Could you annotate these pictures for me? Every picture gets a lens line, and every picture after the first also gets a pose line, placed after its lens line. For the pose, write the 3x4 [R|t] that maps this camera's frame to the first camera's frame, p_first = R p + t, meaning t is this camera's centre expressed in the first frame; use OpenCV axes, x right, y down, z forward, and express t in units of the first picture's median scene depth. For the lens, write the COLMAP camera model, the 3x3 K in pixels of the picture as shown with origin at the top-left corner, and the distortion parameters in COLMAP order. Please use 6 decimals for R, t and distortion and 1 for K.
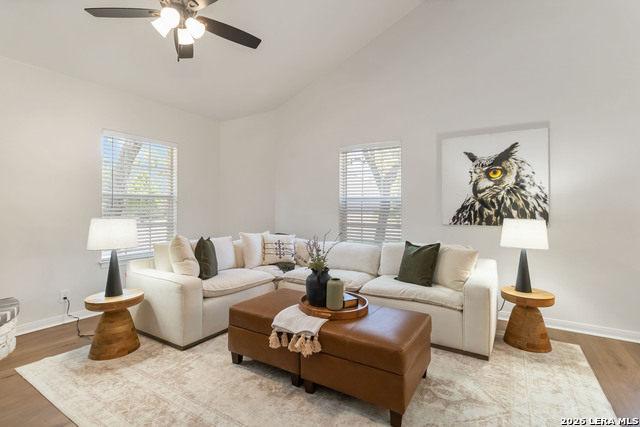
lens RADIAL K [[298.4, 0, 322.4], [0, 298.4, 204.5], [0, 0, 1]] dist [-0.003541, 0.002145]
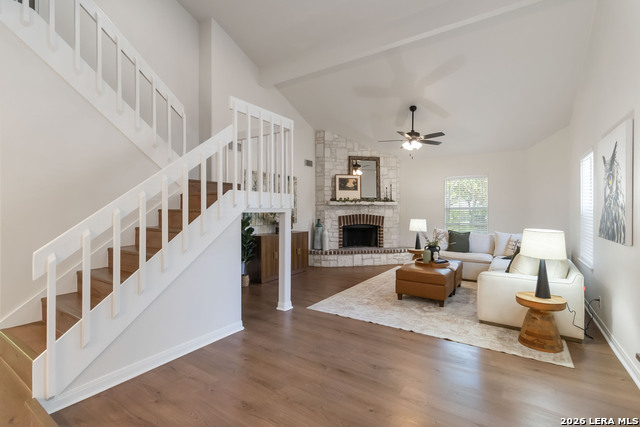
lens RADIAL K [[298.4, 0, 324.4], [0, 298.4, 209.4], [0, 0, 1]] dist [-0.003541, 0.002145]
pose [[-0.018141, -0.005483, -0.999820, 1.448689], [0.018357, 0.999815, -0.005816, -0.028339], [0.999667, -0.018459, -0.018037, 0.193444]]
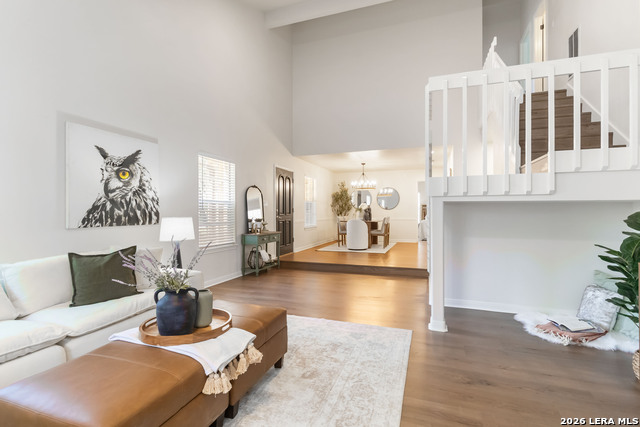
lens RADIAL K [[298.4, 0, 321.9], [0, 298.4, 212.0], [0, 0, 1]] dist [-0.003541, 0.002145]
pose [[-0.214135, -0.006769, 0.976781, -0.568468], [-0.017562, 0.999841, 0.003078, 0.008959], [-0.976646, -0.016495, -0.214220, 0.552817]]
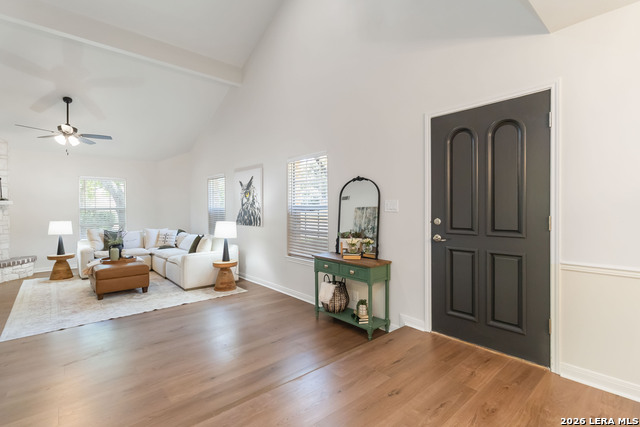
lens RADIAL K [[298.4, 0, 319.0], [0, 298.4, 210.9], [0, 0, 1]] dist [-0.003541, 0.002145]
pose [[0.960385, -0.006997, -0.278590, 1.432285], [0.013569, 0.999673, 0.021670, -0.042313], [0.278347, -0.024592, 0.960166, -0.498649]]
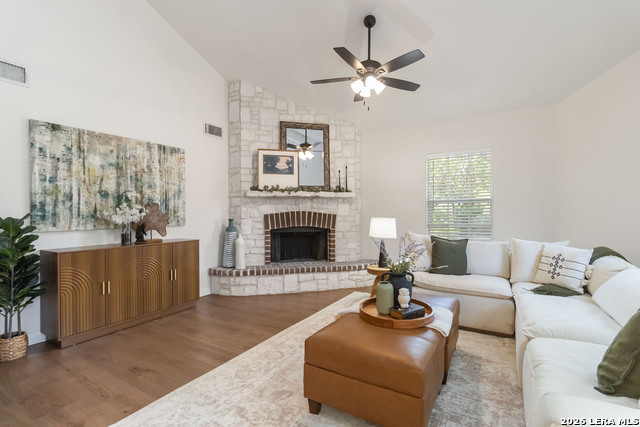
lens RADIAL K [[298.4, 0, 324.4], [0, 298.4, 213.2], [0, 0, 1]] dist [-0.003541, 0.002145]
pose [[0.030527, 0.000569, -0.999534, 0.661050], [0.022561, 0.999745, 0.001258, 0.010310], [0.999279, -0.022589, 0.030507, 0.504447]]
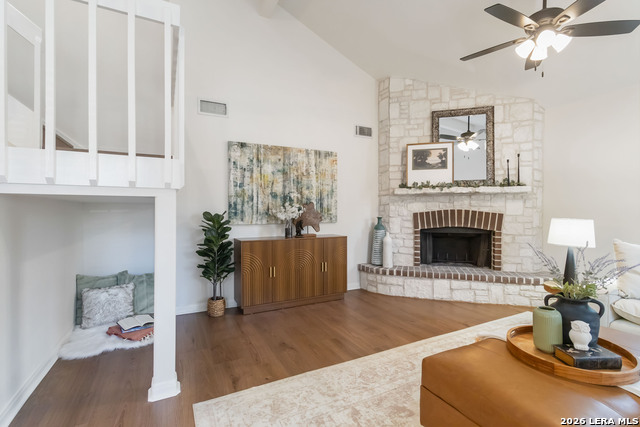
lens RADIAL K [[298.4, 0, 323.1], [0, 298.4, 213.4], [0, 0, 1]] dist [-0.003541, 0.002145]
pose [[-0.499768, 0.005562, -0.866141, 0.602230], [0.014687, 0.999890, -0.002053, 0.010697], [0.866035, -0.013747, -0.499795, 0.581239]]
